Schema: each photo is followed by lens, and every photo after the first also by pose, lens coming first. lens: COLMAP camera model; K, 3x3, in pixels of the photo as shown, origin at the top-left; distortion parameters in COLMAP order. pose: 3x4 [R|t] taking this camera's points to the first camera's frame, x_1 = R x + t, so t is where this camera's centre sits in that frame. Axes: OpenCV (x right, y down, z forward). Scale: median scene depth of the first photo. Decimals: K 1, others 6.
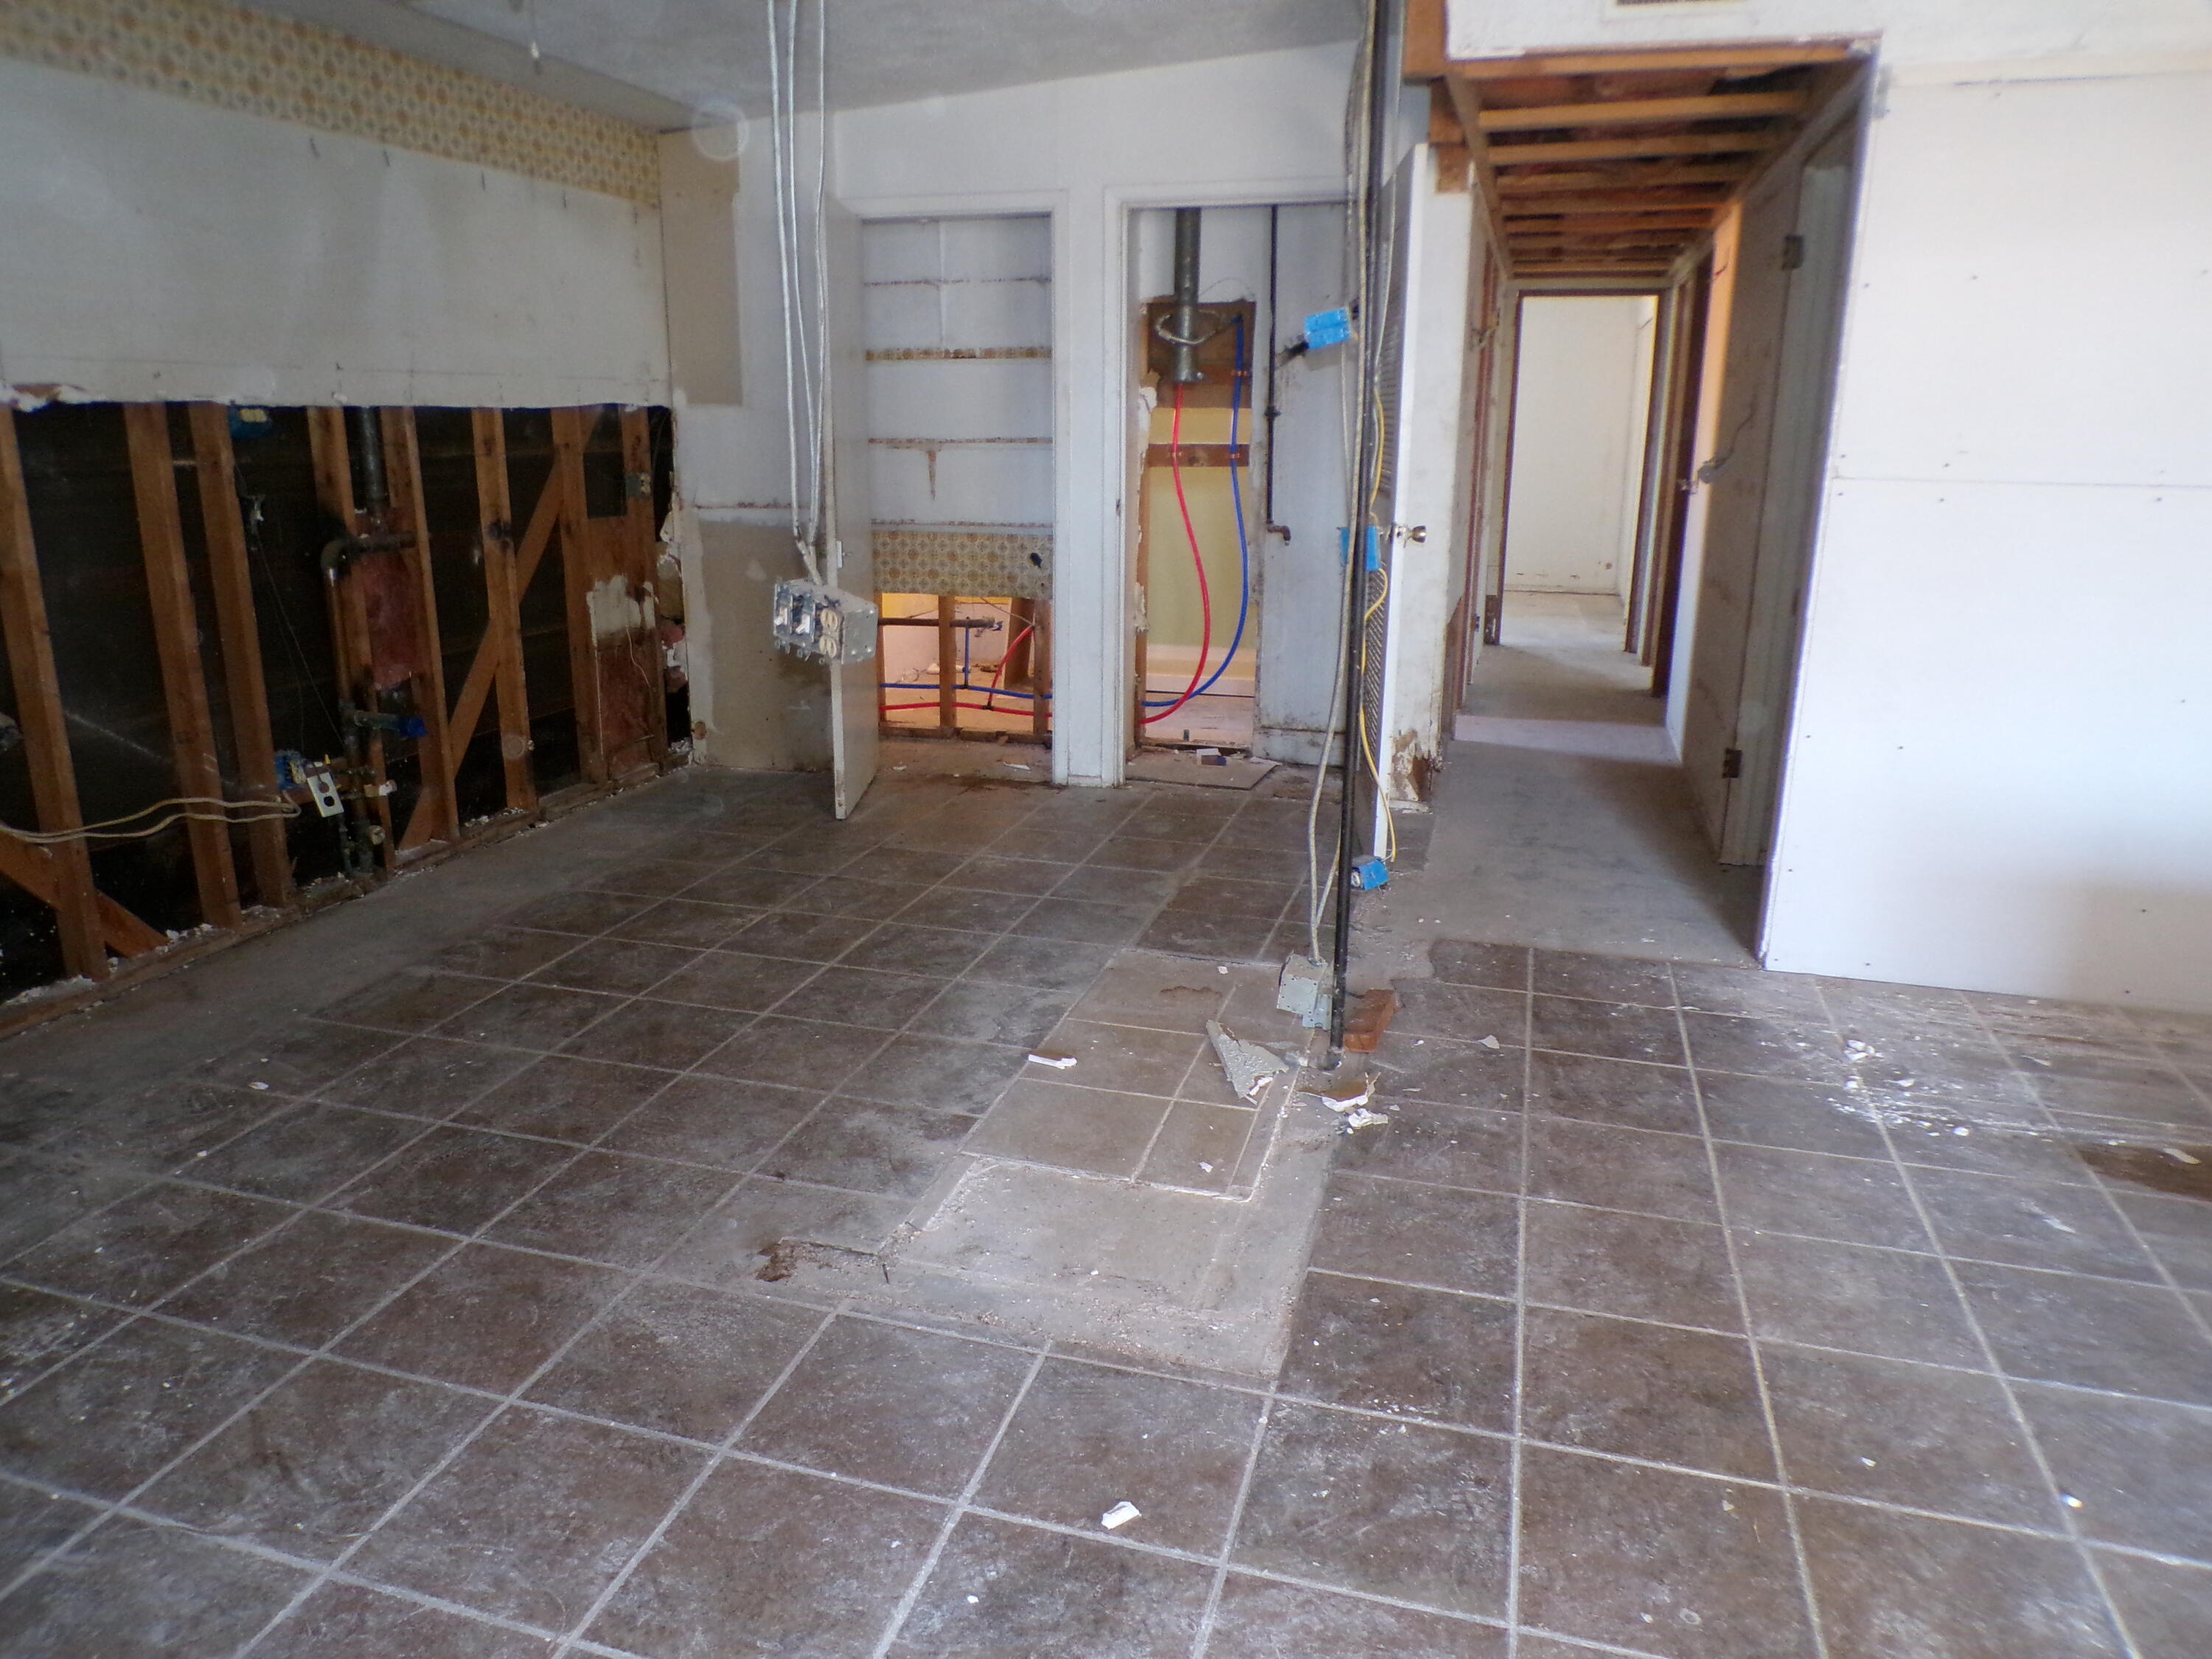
lens RADIAL K [[1489.5, 0, 1079.0], [0, 1489.5, 809.9], [0, 0, 1]] dist [-0.050614, 0.025857]
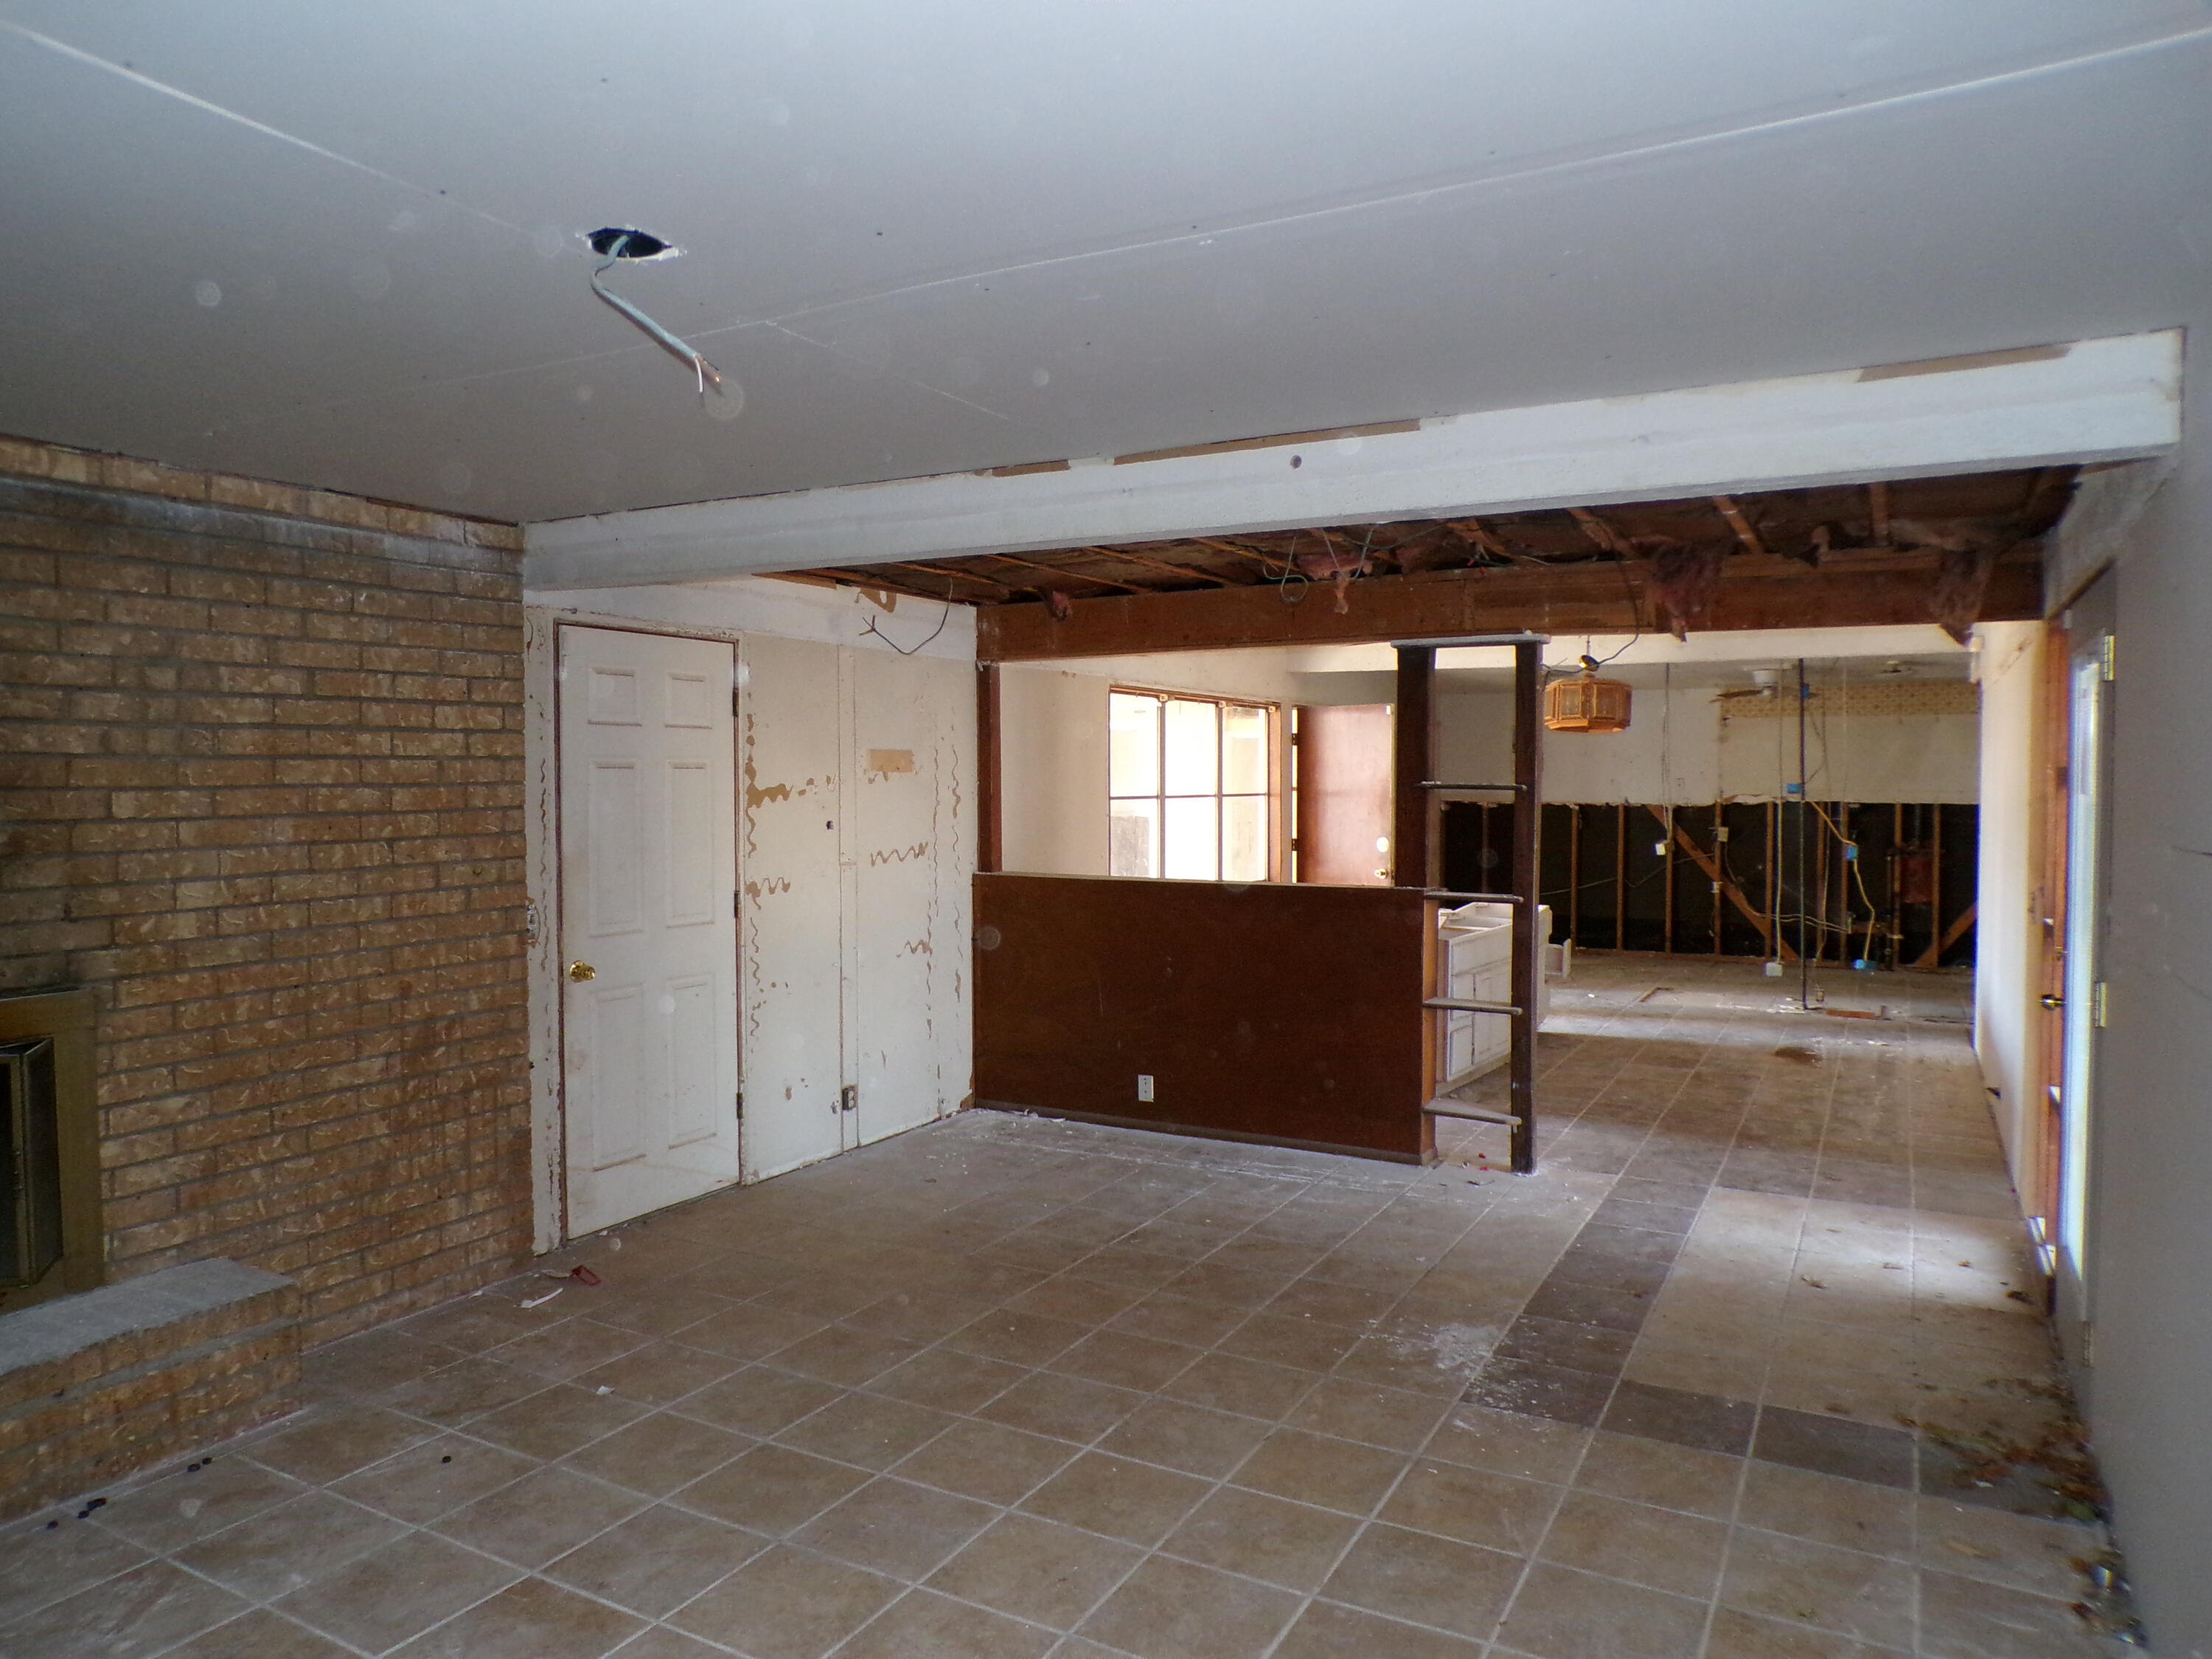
lens RADIAL K [[1489.5, 0, 1095.8], [0, 1489.5, 798.4], [0, 0, 1]] dist [-0.050614, 0.025857]
pose [[-0.208565, 0.007614, -0.977979, 3.061716], [-0.256984, 0.964405, 0.062313, -0.060350], [0.943642, 0.264321, -0.199185, 0.070392]]
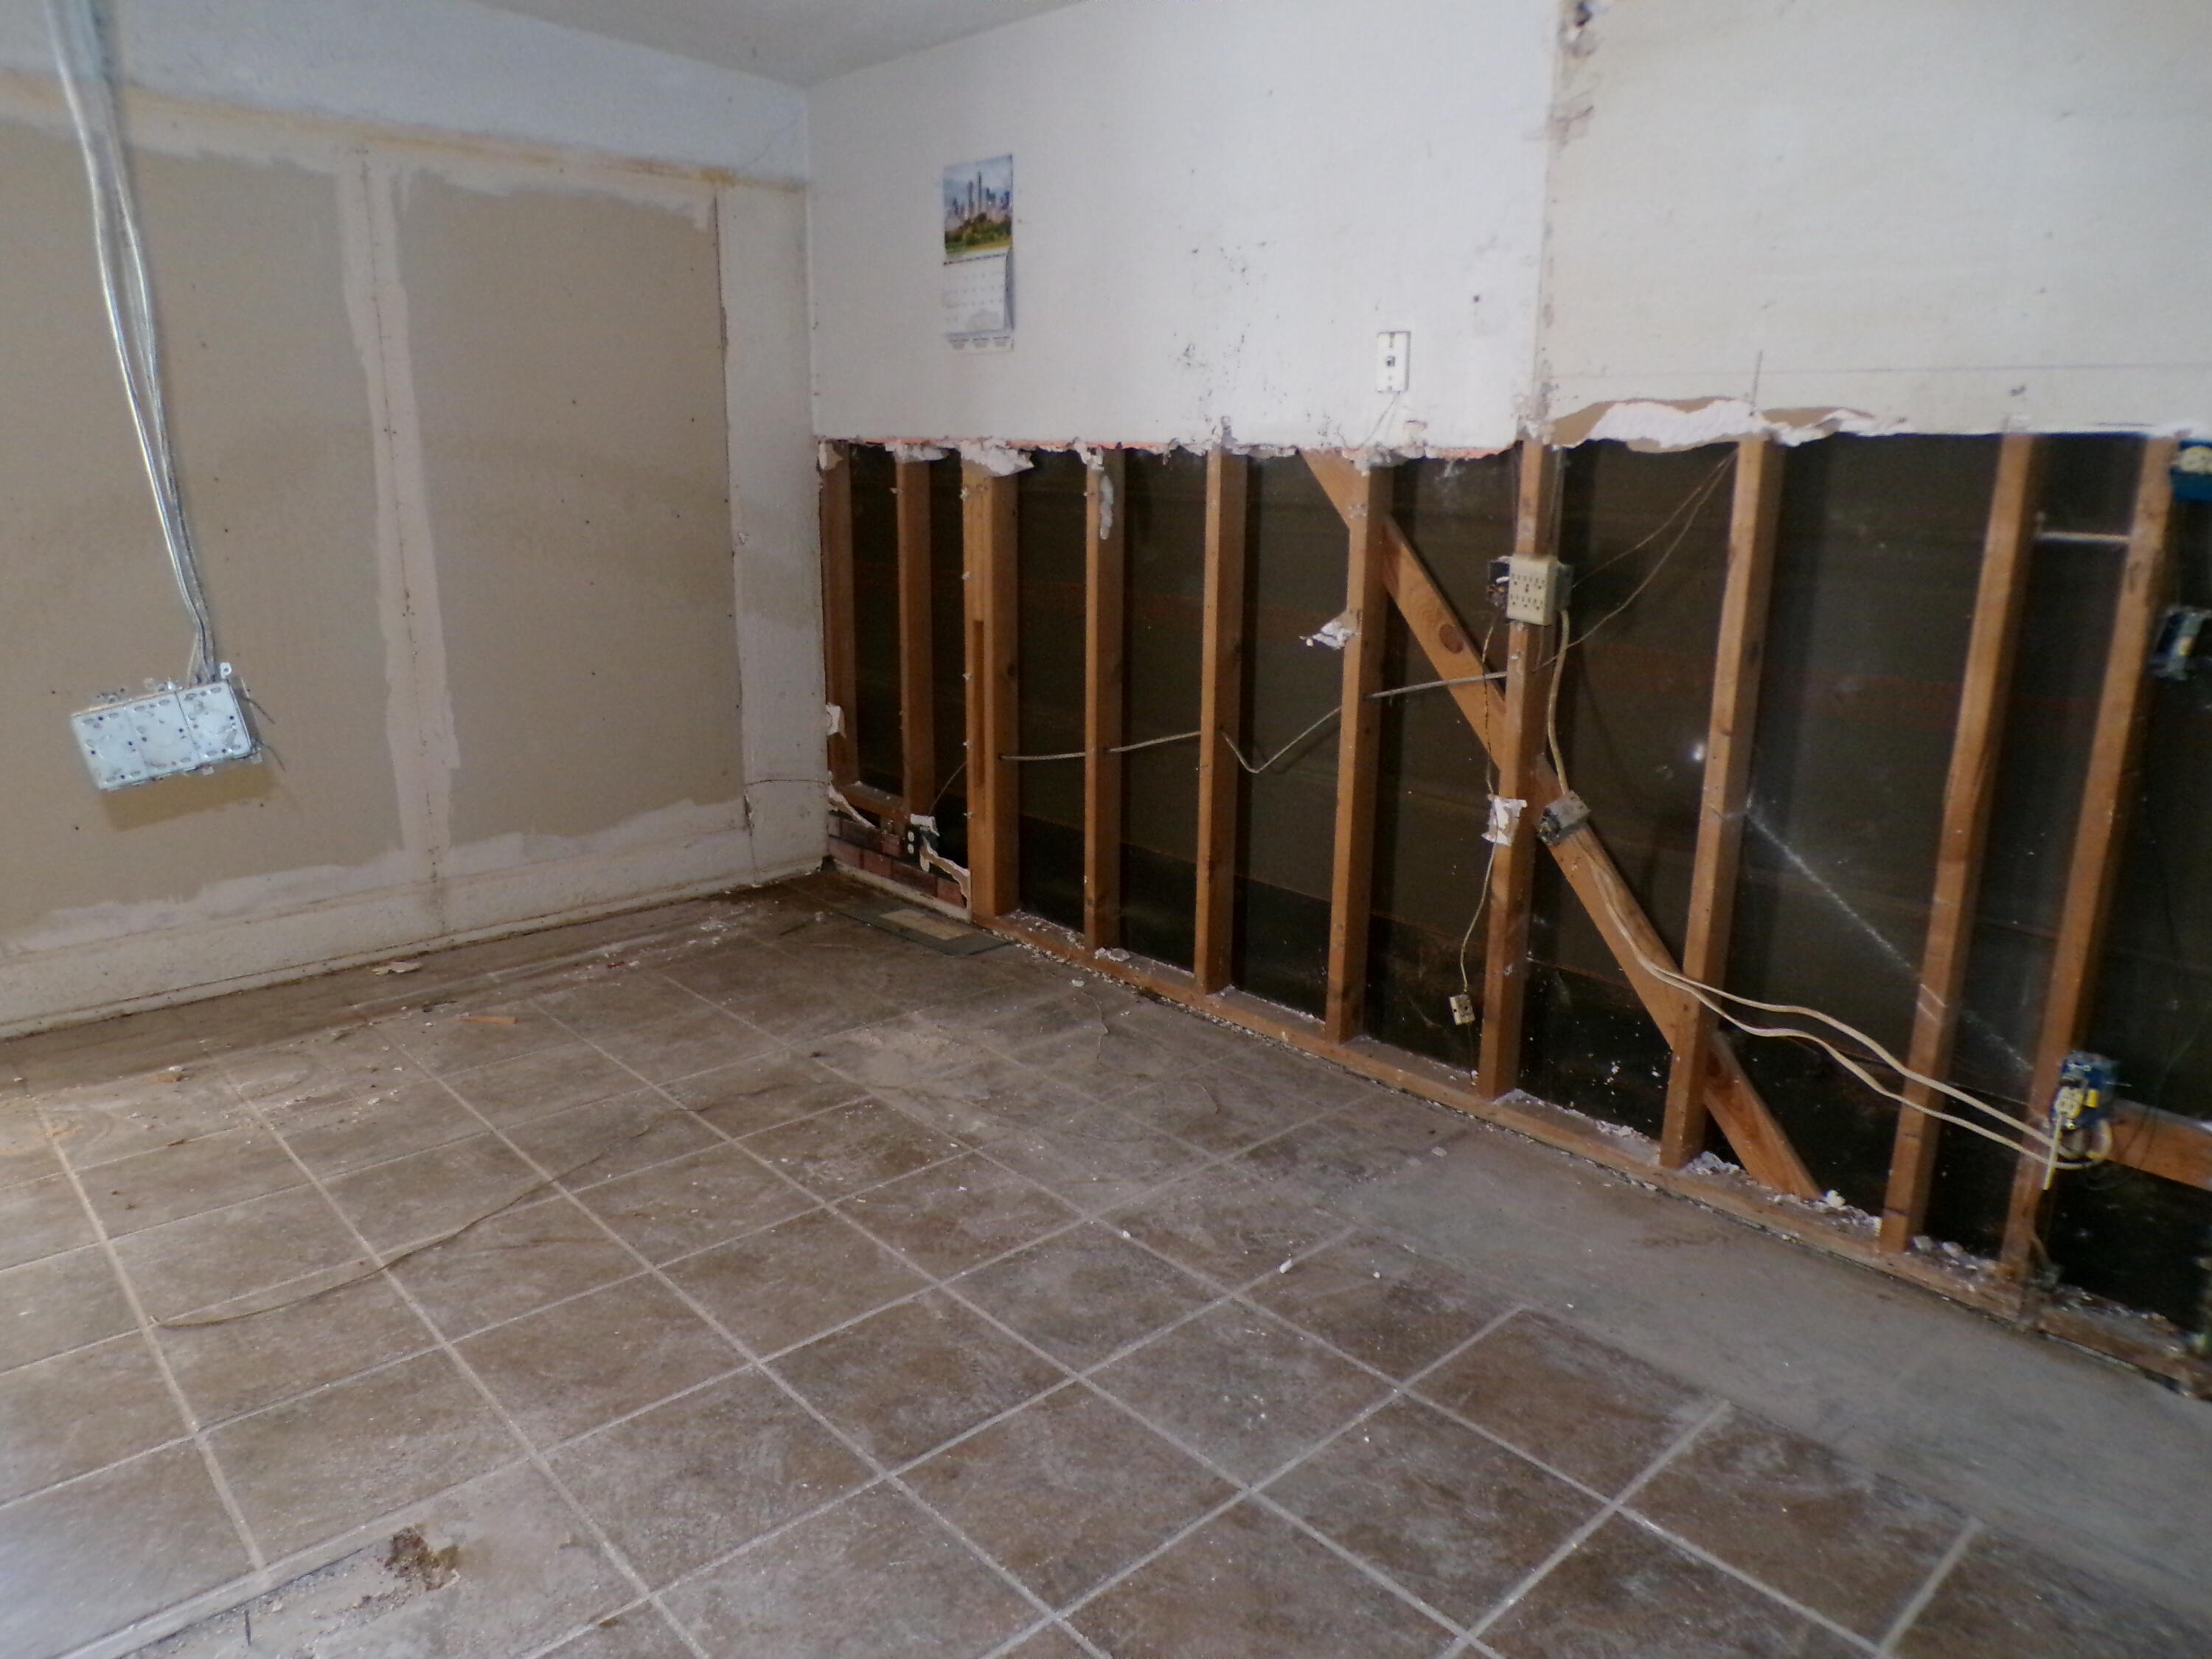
lens RADIAL K [[1489.5, 0, 1084.7], [0, 1489.5, 827.1], [0, 0, 1]] dist [-0.050614, 0.025857]
pose [[-0.512376, 0.205225, -0.833879, 0.113206], [-0.232351, 0.901678, 0.364678, -0.256609], [0.826731, 0.380605, -0.414314, 0.968675]]
